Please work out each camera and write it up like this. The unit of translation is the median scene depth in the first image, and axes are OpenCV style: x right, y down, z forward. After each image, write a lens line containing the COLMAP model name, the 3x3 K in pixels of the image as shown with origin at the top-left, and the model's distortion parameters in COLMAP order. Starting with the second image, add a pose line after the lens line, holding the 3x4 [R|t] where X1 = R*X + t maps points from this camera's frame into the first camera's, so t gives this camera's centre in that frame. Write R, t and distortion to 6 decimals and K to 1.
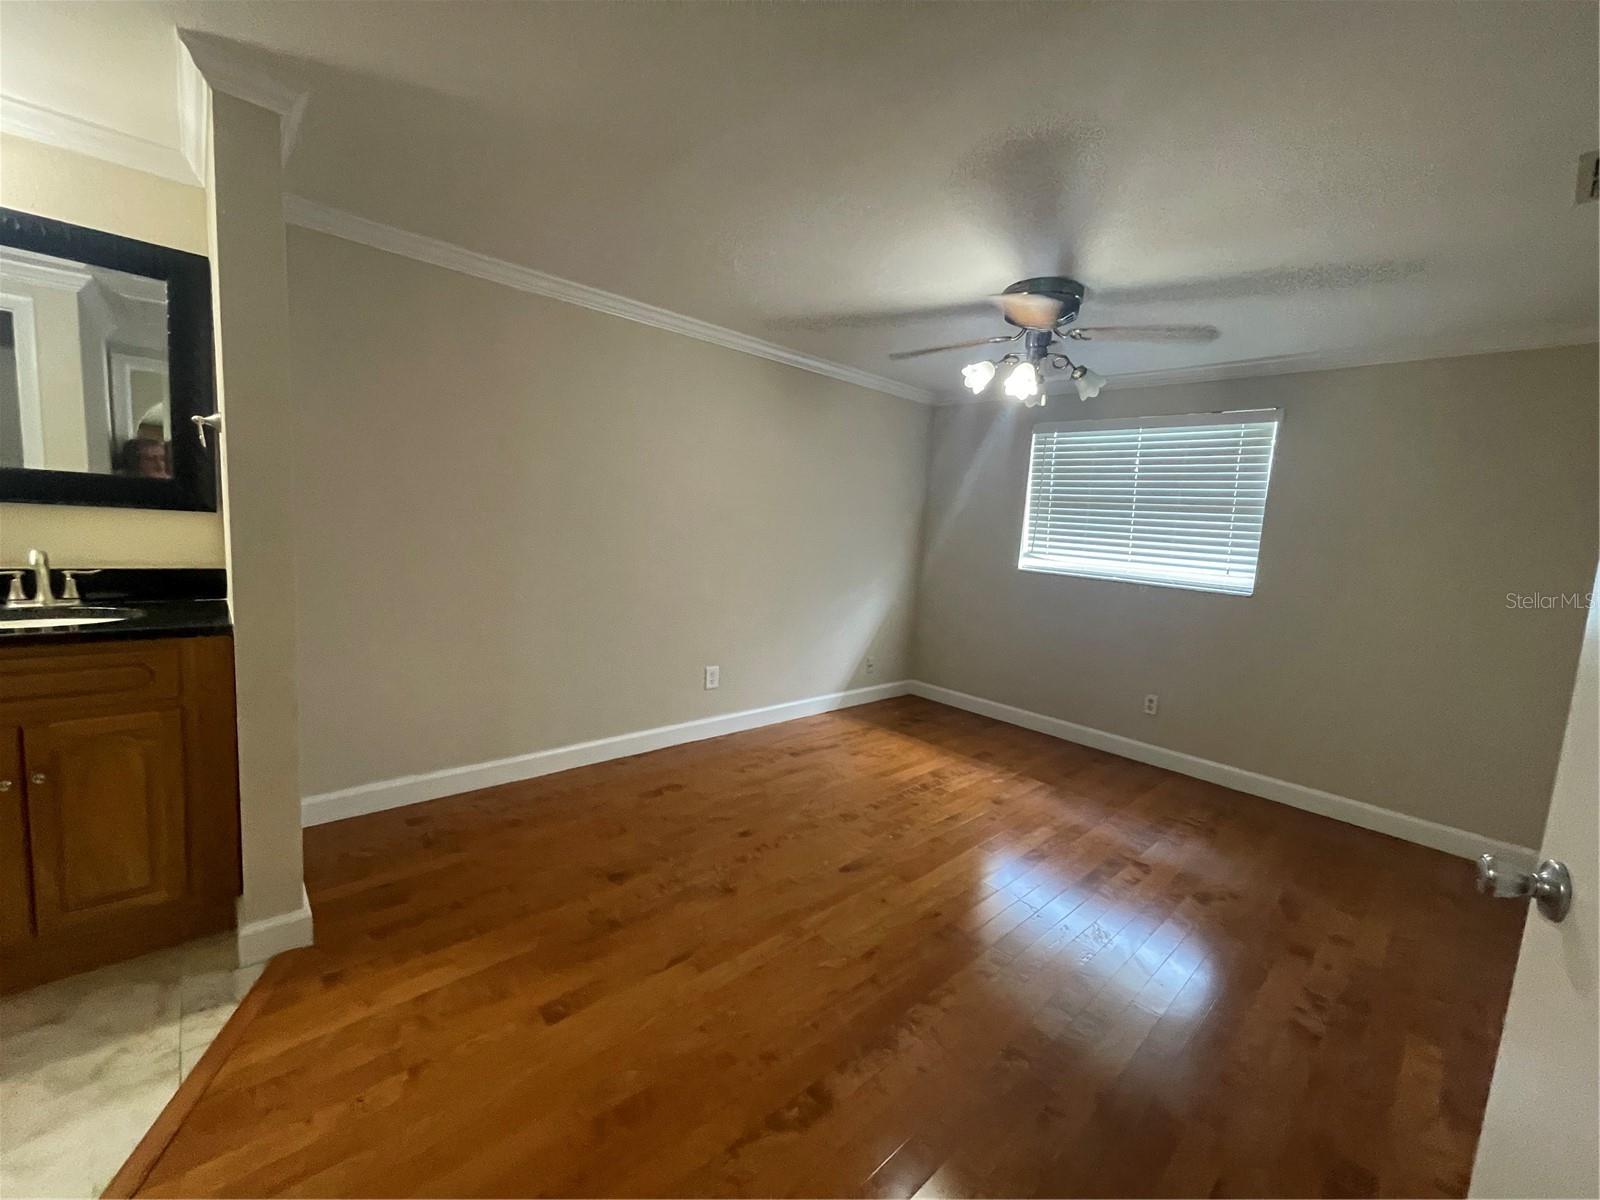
lens RADIAL K [[647.1, 0, 800.5], [0, 647.1, 597.6], [0, 0, 1]] dist [-0.009873, 0.000151]
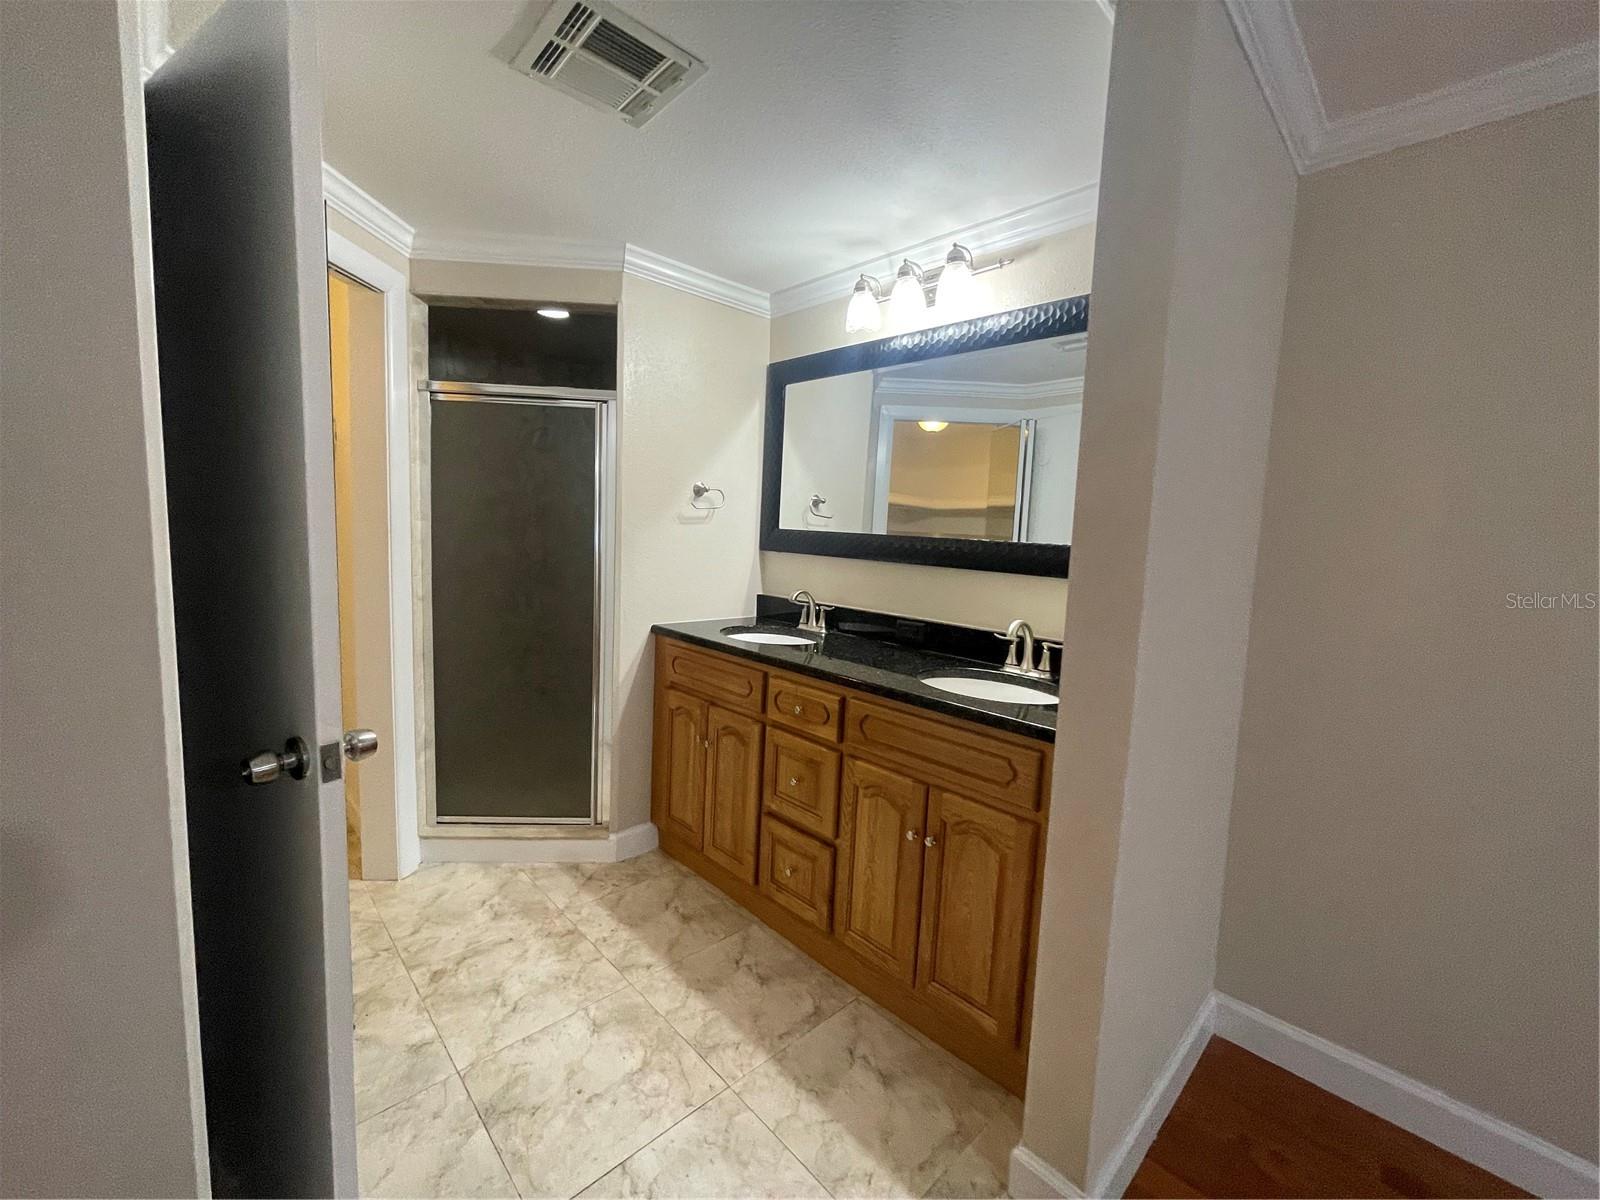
lens RADIAL K [[647.1, 0, 800.5], [0, 647.1, 597.6], [0, 0, 1]] dist [-0.009873, 0.000151]
pose [[0.018409, 0.035707, -0.999193, -0.162298], [-0.163060, 0.986089, 0.032235, -0.084288], [0.986444, 0.162335, 0.023975, 0.612896]]
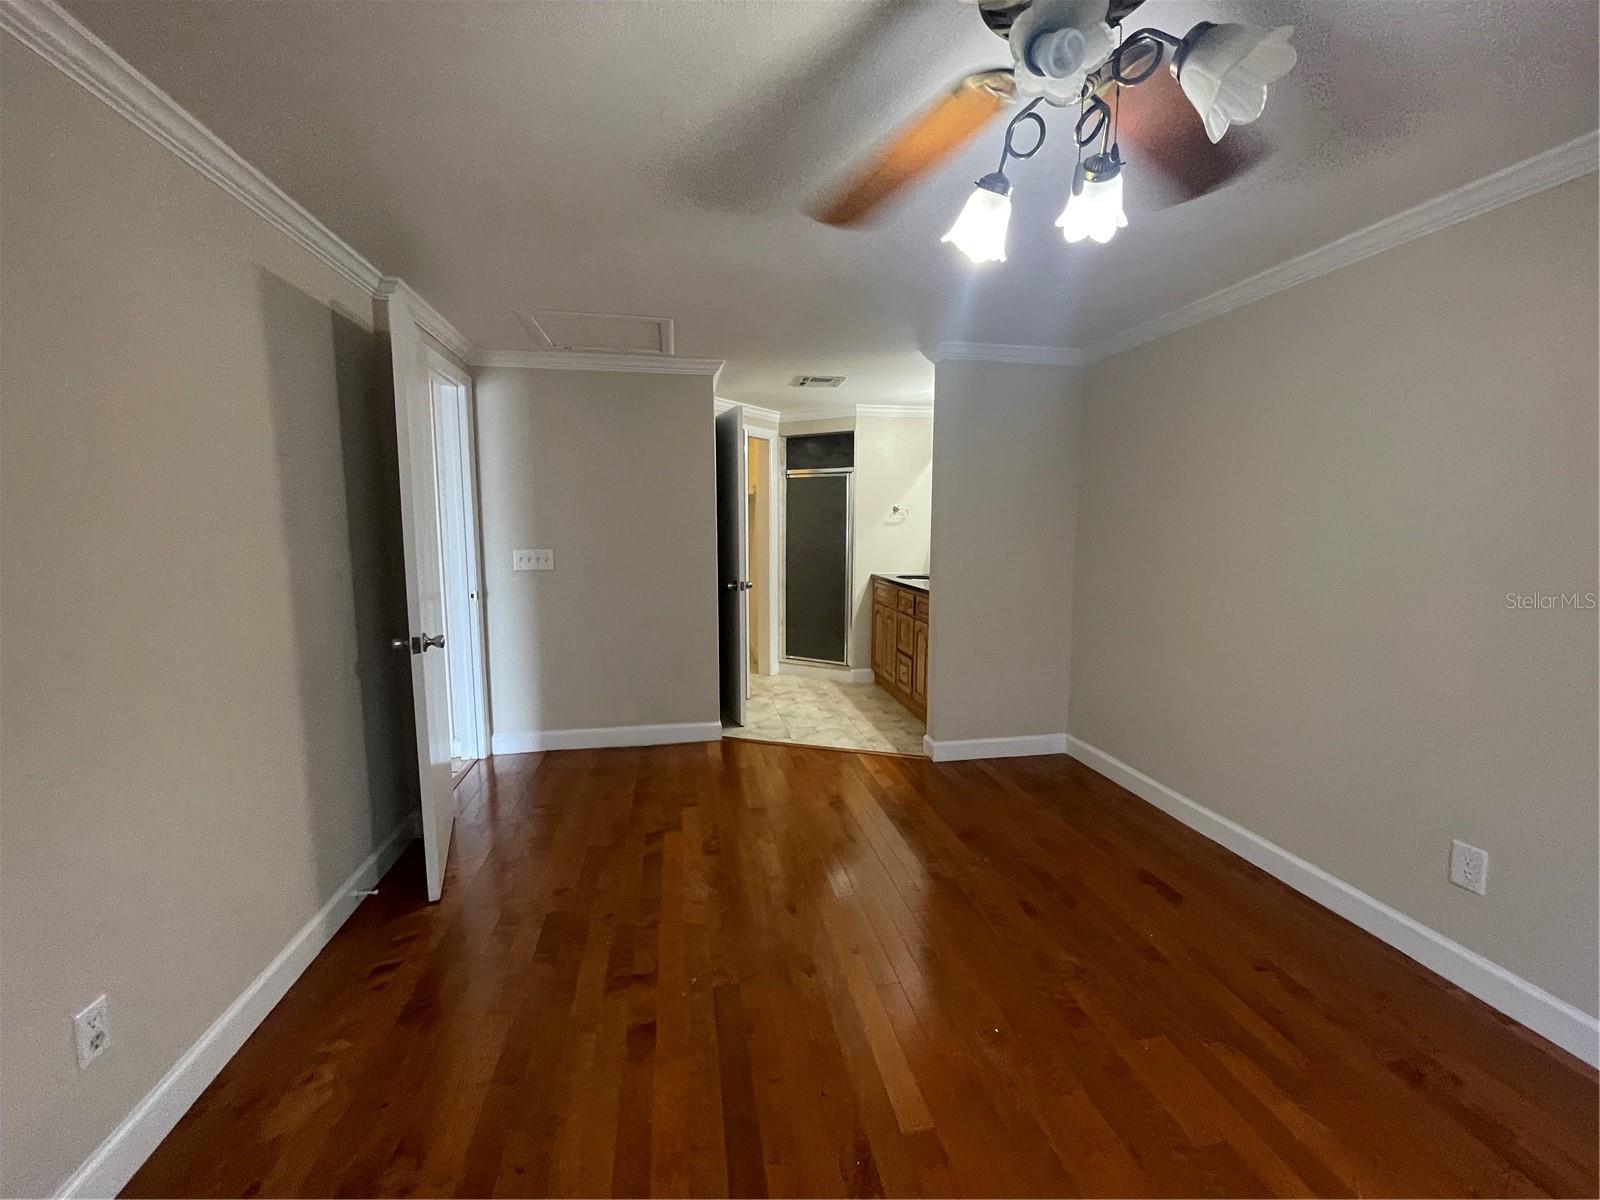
lens RADIAL K [[647.1, 0, 800.5], [0, 647.1, 597.6], [0, 0, 1]] dist [-0.009873, 0.000151]
pose [[-0.536515, 0.028562, -0.843408, 1.148268], [-0.141446, 0.982245, 0.123242, -0.142388], [0.831952, 0.185418, -0.522949, 1.659004]]
